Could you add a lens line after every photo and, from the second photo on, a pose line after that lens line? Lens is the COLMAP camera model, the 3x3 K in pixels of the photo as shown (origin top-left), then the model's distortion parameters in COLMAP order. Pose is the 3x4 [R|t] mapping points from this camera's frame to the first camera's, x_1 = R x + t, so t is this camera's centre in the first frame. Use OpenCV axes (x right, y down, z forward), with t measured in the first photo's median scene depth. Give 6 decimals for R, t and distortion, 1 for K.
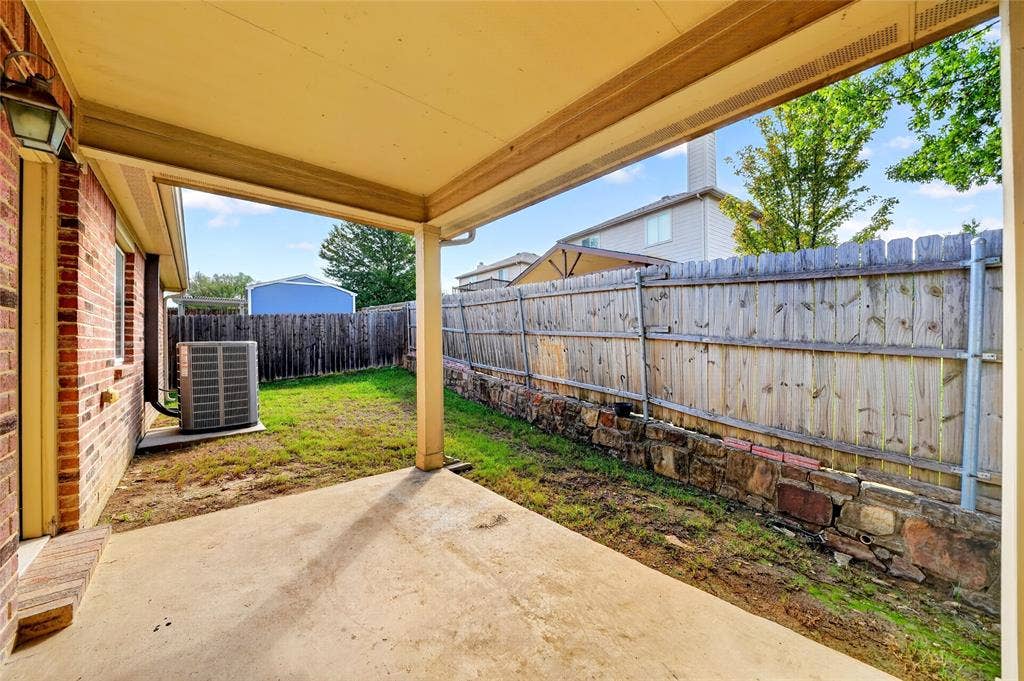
lens RADIAL K [[358.3, 0, 515.7], [0, 358.3, 341.6], [0, 0, 1]] dist [-0.036443, -0.000015]
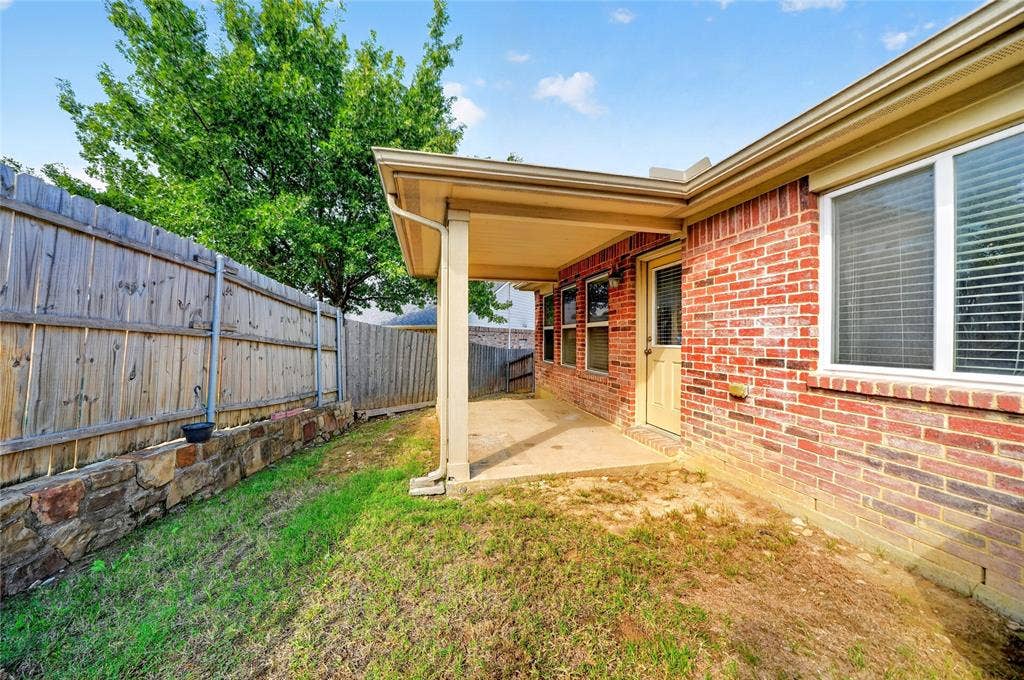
lens RADIAL K [[358.3, 0, 515.7], [0, 358.3, 341.1], [0, 0, 1]] dist [-0.036443, -0.000015]
pose [[-0.881768, -0.001317, 0.471682, -0.576221], [-0.003124, 0.999990, -0.003047, 0.002629], [-0.471673, -0.004160, -0.881763, 1.243652]]
